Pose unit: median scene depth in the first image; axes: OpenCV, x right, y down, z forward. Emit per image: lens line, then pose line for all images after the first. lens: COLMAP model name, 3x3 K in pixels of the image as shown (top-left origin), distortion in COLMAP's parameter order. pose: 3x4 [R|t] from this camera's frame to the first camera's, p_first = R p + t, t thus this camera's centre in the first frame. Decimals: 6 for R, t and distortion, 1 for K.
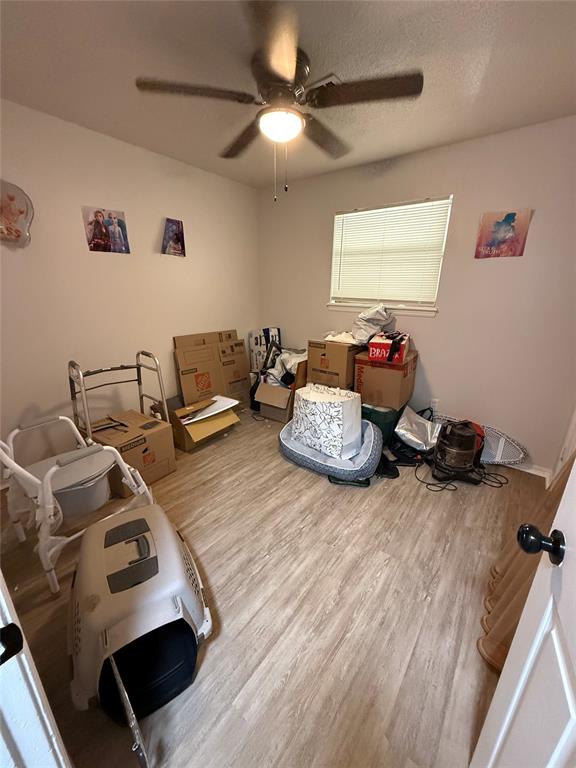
lens RADIAL K [[306.7, 0, 286.5], [0, 306.7, 383.9], [0, 0, 1]] dist [-0.000081, 0.000137]
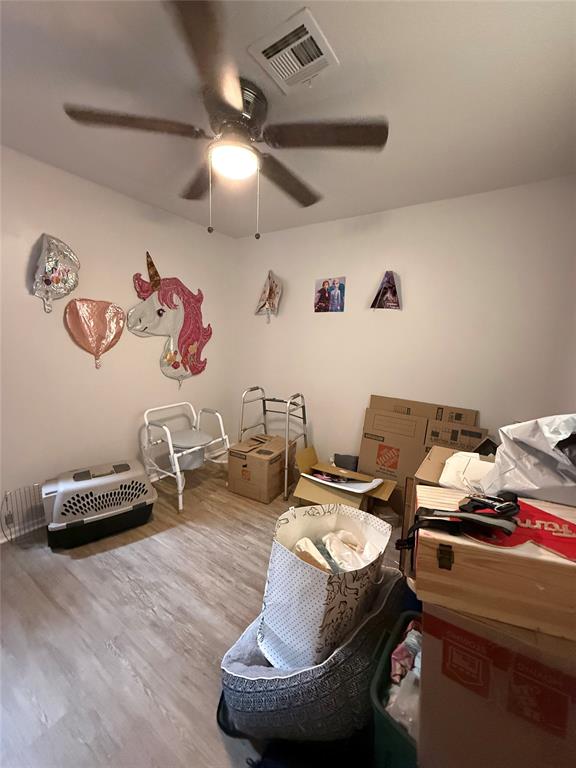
lens RADIAL K [[306.7, 0, 286.5], [0, 306.7, 383.9], [0, 0, 1]] dist [-0.000081, 0.000137]
pose [[0.077271, 0.144390, -0.986499, 0.662616], [-0.340844, 0.933667, 0.109960, -0.259202], [0.936939, 0.327746, 0.121360, 0.844075]]
